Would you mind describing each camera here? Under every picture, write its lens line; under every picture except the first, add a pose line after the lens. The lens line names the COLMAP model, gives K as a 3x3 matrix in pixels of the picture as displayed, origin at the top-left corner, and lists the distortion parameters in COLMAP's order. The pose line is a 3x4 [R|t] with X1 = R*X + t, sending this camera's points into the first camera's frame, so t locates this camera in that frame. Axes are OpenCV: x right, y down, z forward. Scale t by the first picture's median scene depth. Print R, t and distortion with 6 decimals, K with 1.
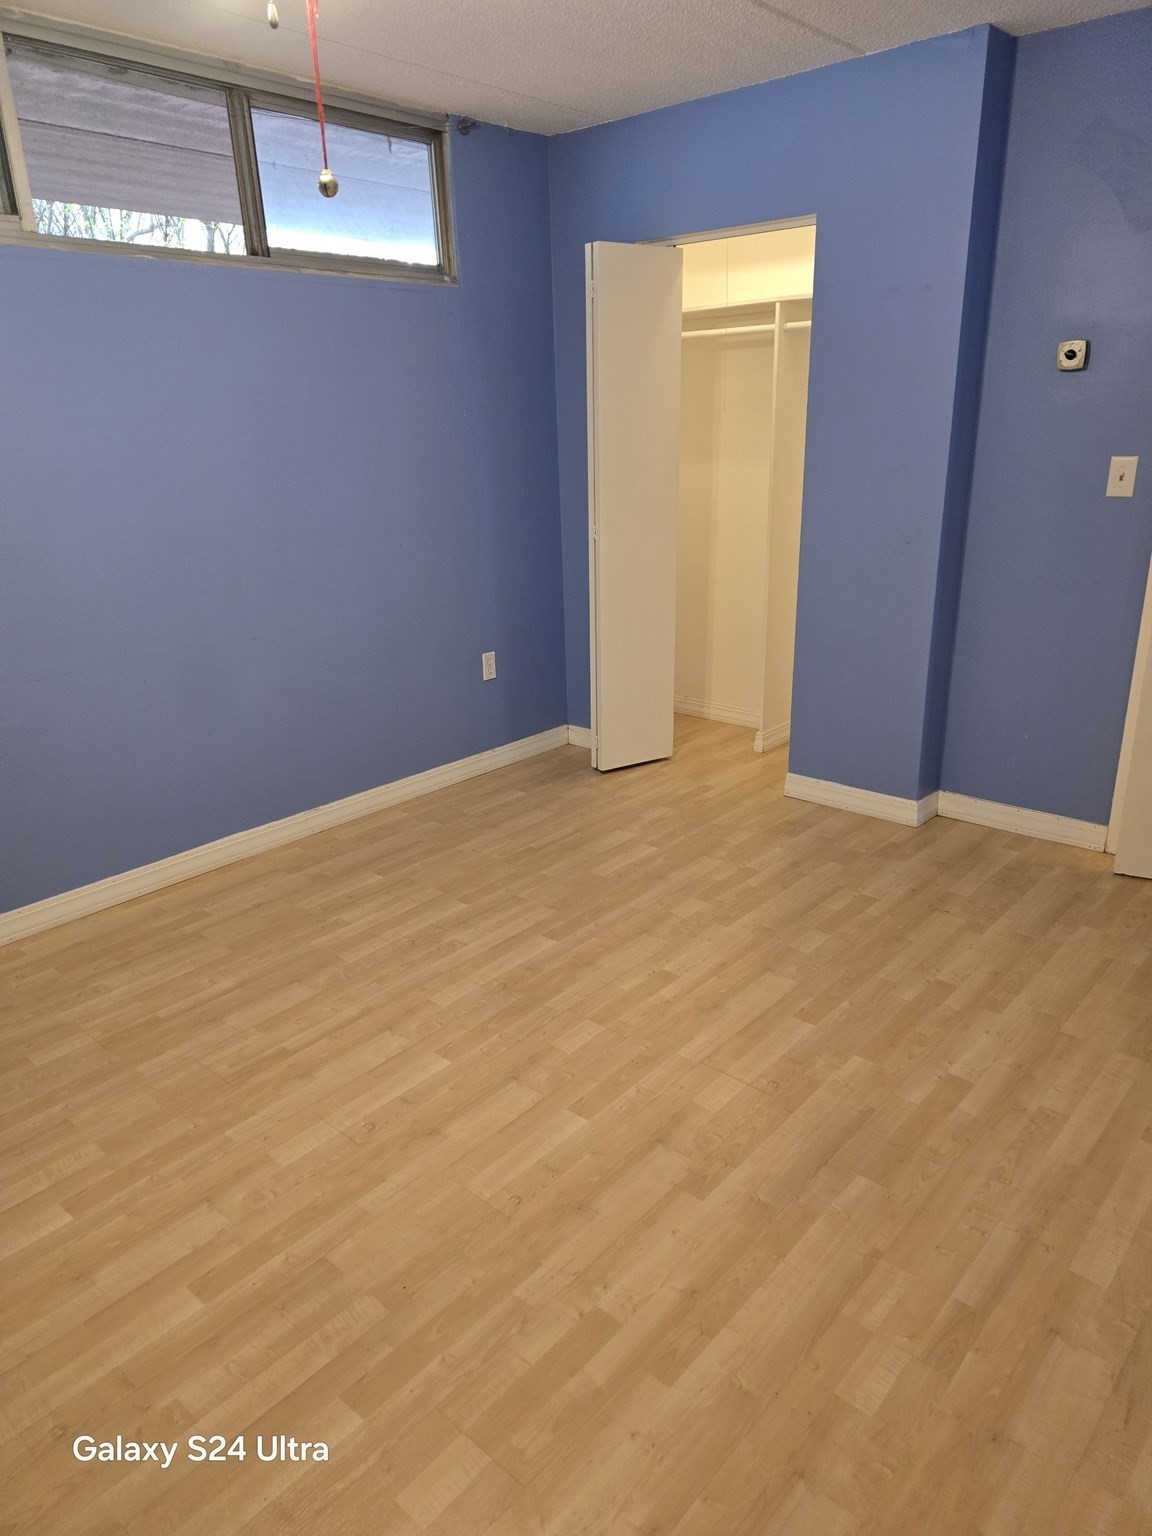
lens RADIAL K [[1031.6, 0, 572.0], [0, 1031.6, 769.1], [0, 0, 1]] dist [0.079122, -0.067292]
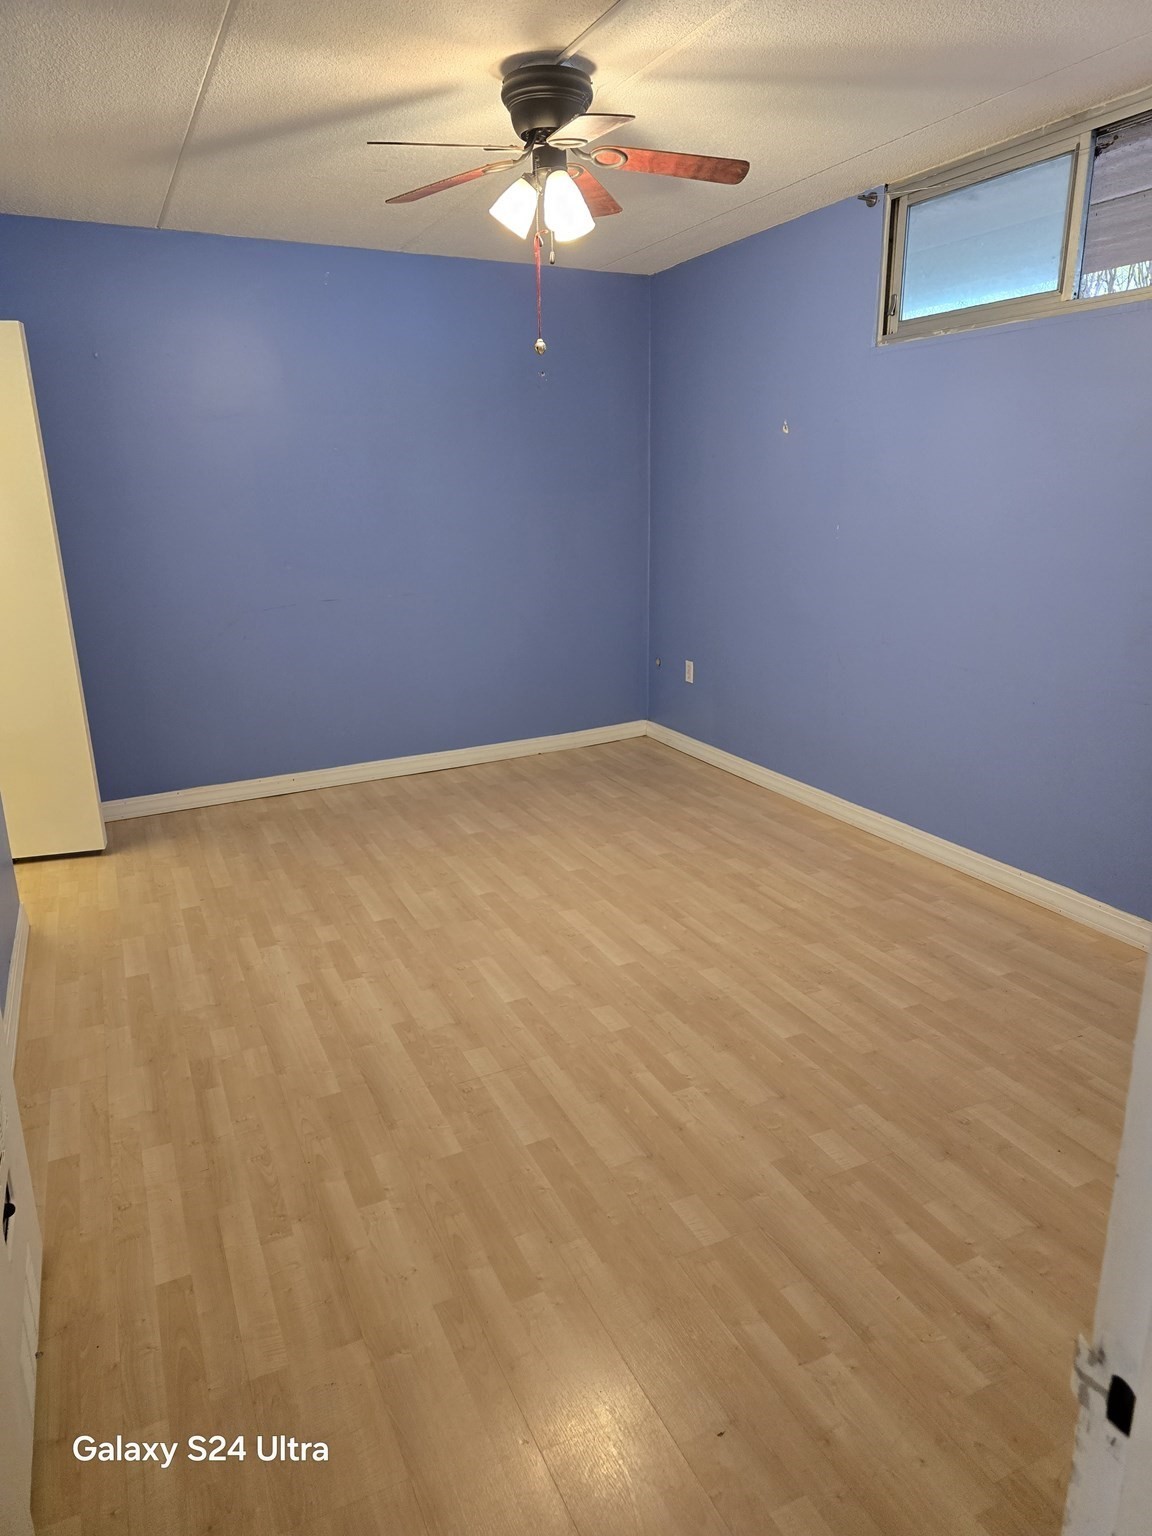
lens RADIAL K [[1045.0, 0, 592.1], [0, 1045.0, 785.7], [0, 0, 1]] dist [0.084849, -0.088331]
pose [[-0.395886, 0.292084, -0.870610, 0.919603], [-0.265870, 0.871005, 0.413114, -0.420925], [0.878970, 0.395014, -0.267162, 1.175663]]
